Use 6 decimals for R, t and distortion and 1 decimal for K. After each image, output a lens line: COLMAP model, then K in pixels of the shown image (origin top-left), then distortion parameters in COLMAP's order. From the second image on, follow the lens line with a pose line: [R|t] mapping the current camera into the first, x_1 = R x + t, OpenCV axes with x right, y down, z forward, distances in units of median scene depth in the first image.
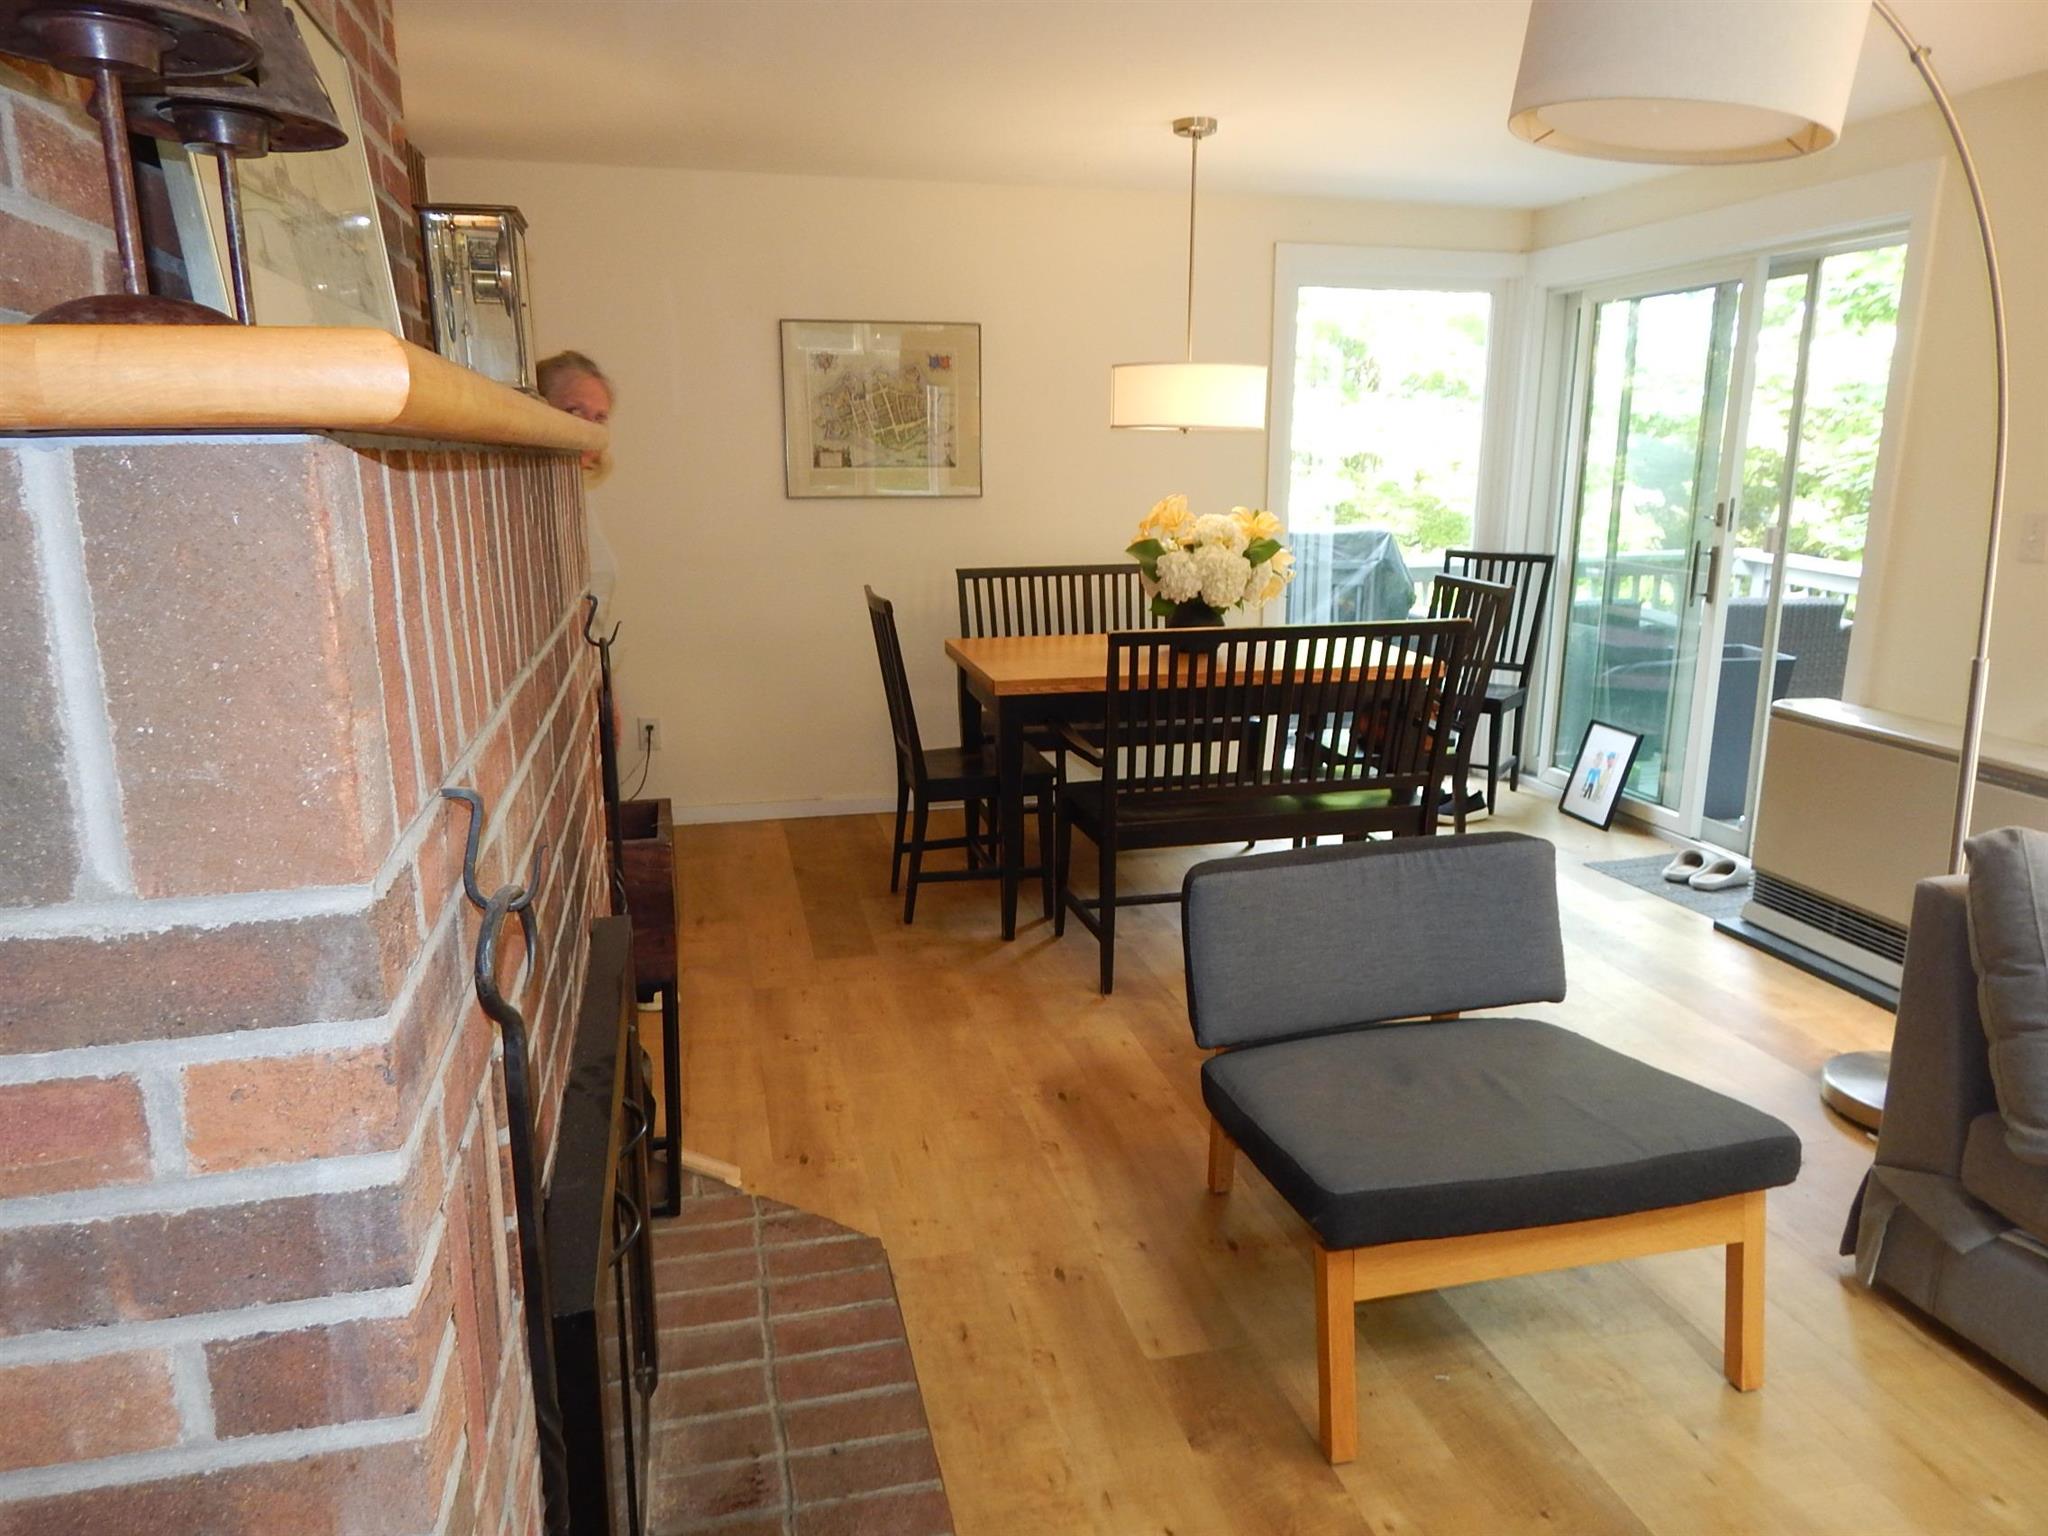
lens RADIAL K [[1365.6, 0, 1014.5], [0, 1365.6, 765.0], [0, 0, 1]] dist [0.003336, -0.020788]
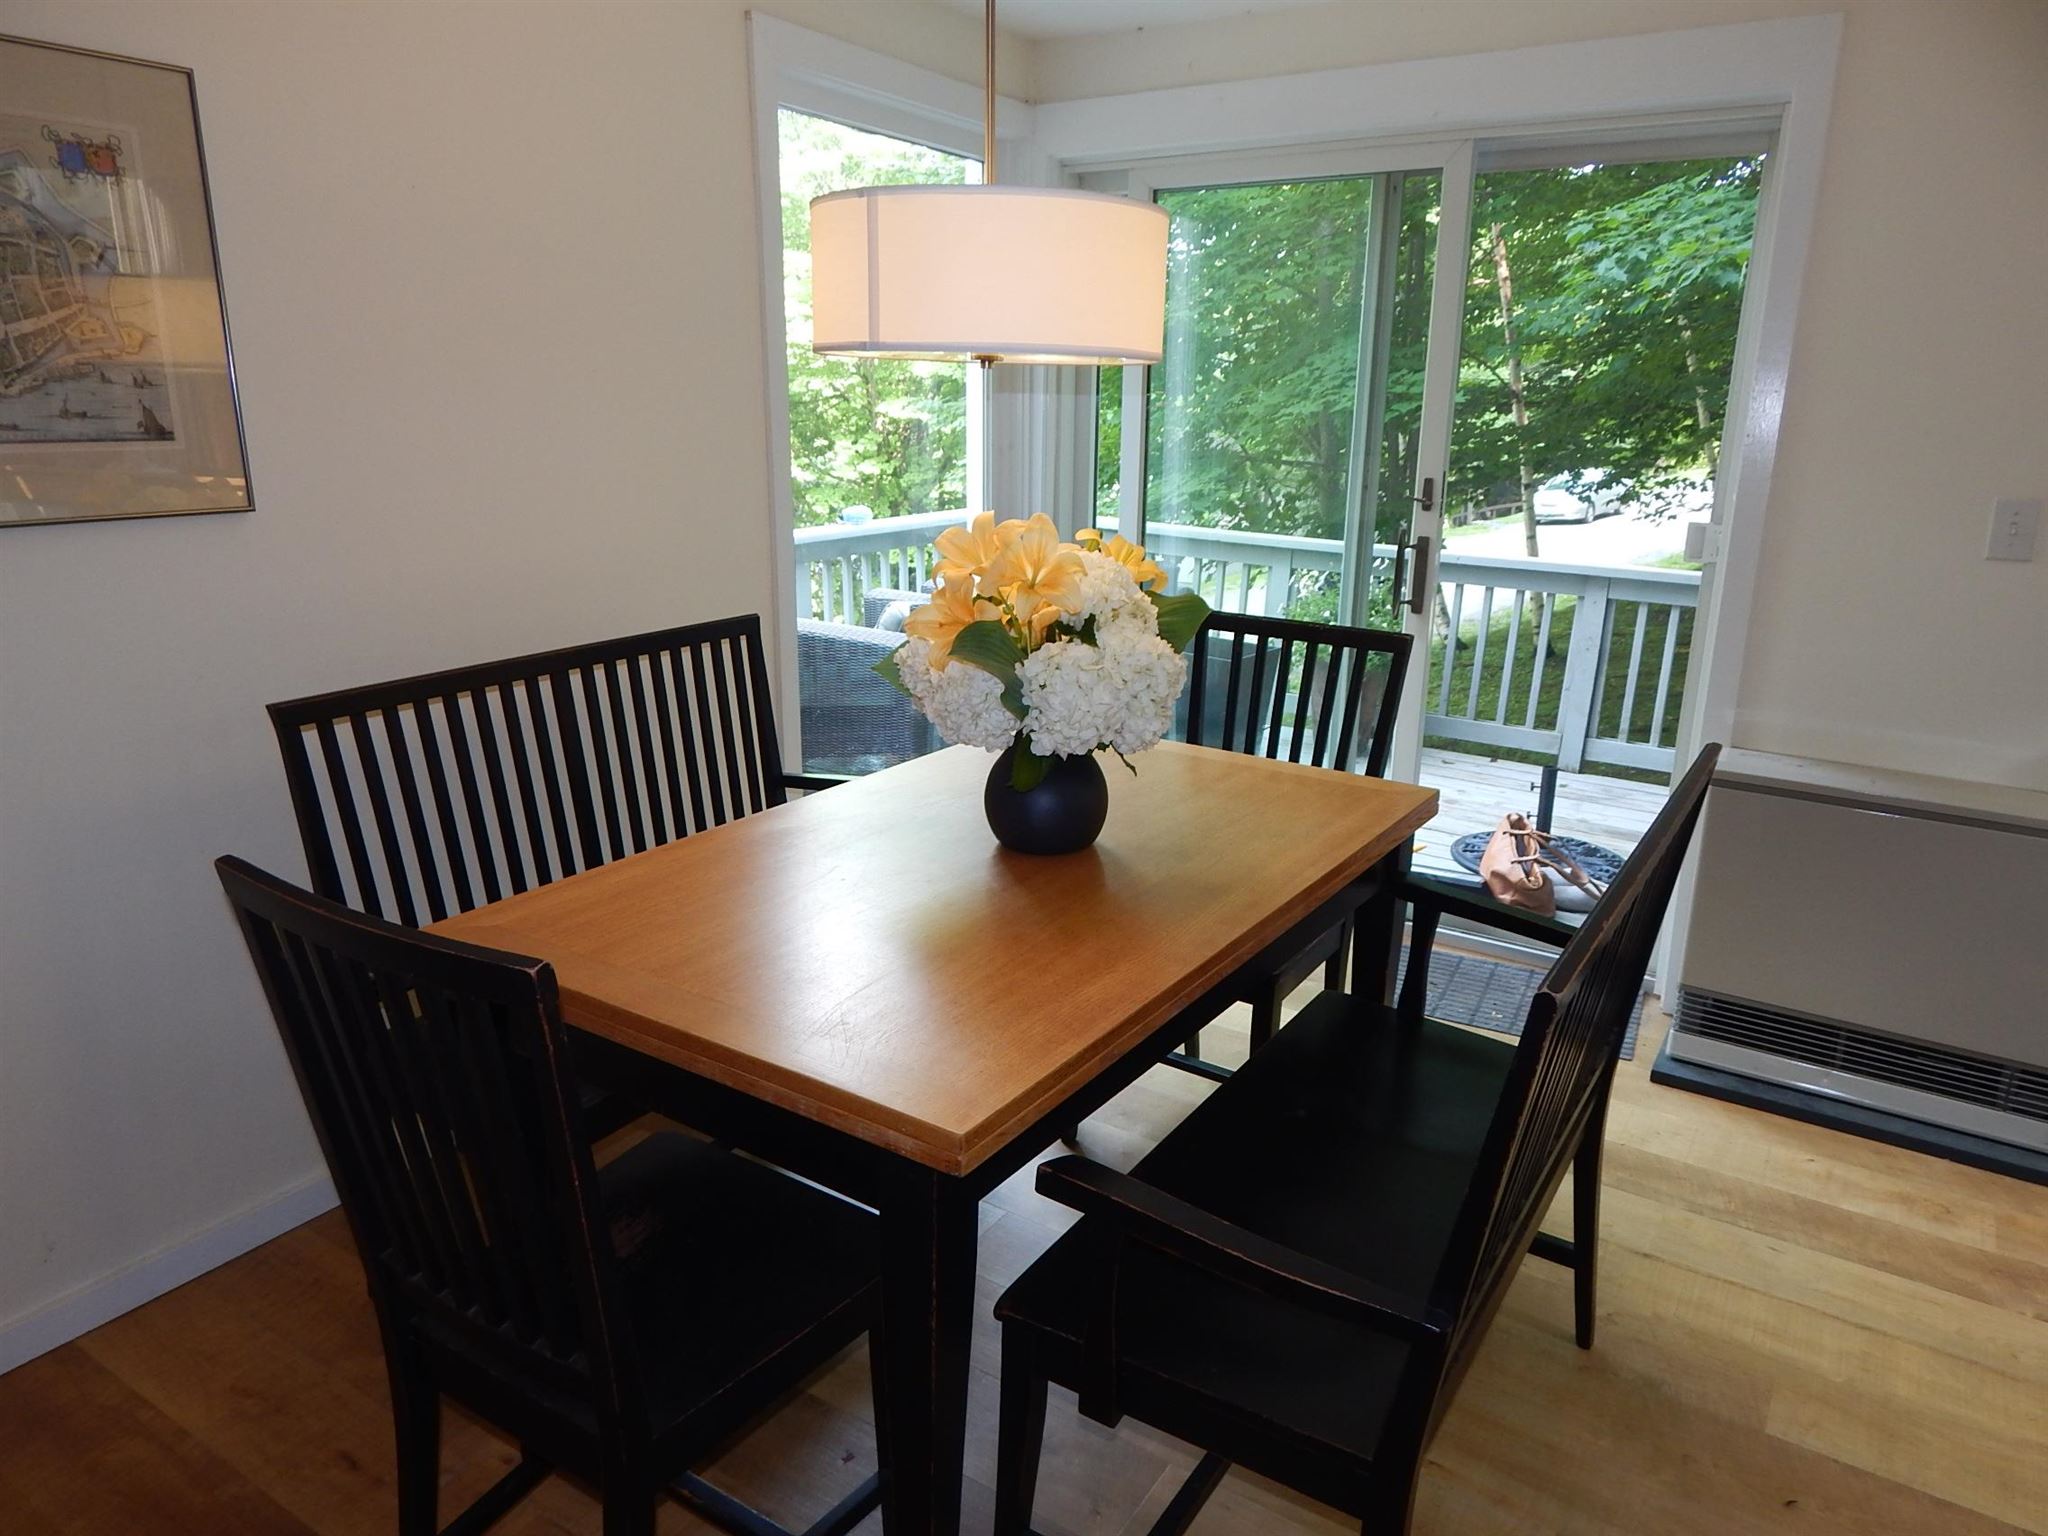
lens RADIAL K [[1365.6, 0, 1014.5], [0, 1365.6, 765.0], [0, 0, 1]] dist [0.003336, -0.020788]
pose [[0.733423, -0.169930, 0.658191, -0.143351], [0.145357, 0.985060, 0.092348, -0.131882], [-0.664050, 0.027943, 0.747166, 0.573654]]
